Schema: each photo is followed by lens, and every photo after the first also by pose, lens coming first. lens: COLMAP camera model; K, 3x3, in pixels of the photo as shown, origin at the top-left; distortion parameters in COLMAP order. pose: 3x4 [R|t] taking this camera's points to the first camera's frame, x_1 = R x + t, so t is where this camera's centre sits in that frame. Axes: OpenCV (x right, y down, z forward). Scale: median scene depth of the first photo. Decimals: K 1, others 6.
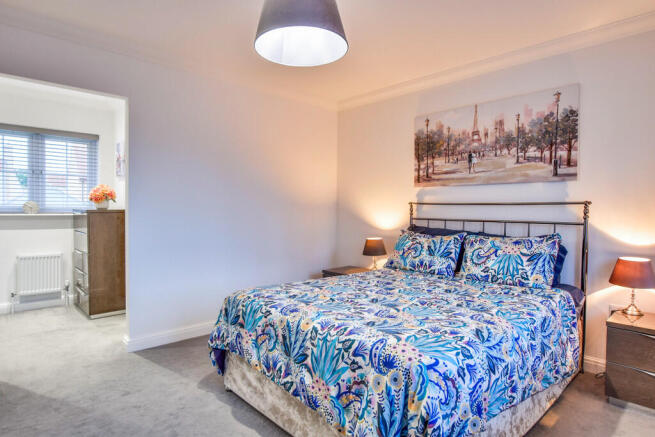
lens RADIAL K [[375.4, 0, 332.6], [0, 375.4, 219.3], [0, 0, 1]] dist [-0.016168, 0.002308]
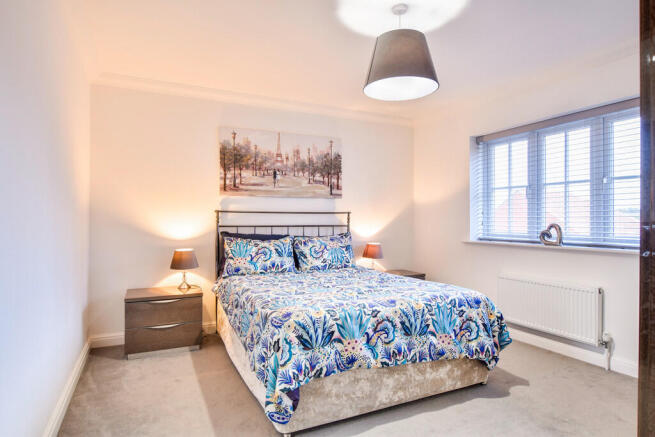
lens RADIAL K [[375.4, 0, 332.6], [0, 375.4, 219.3], [0, 0, 1]] dist [-0.016168, 0.002308]
pose [[0.290395, -0.011677, 0.956836, -0.770088], [0.026011, 0.999652, 0.004305, -0.019817], [-0.956553, 0.023638, 0.290598, 0.483112]]
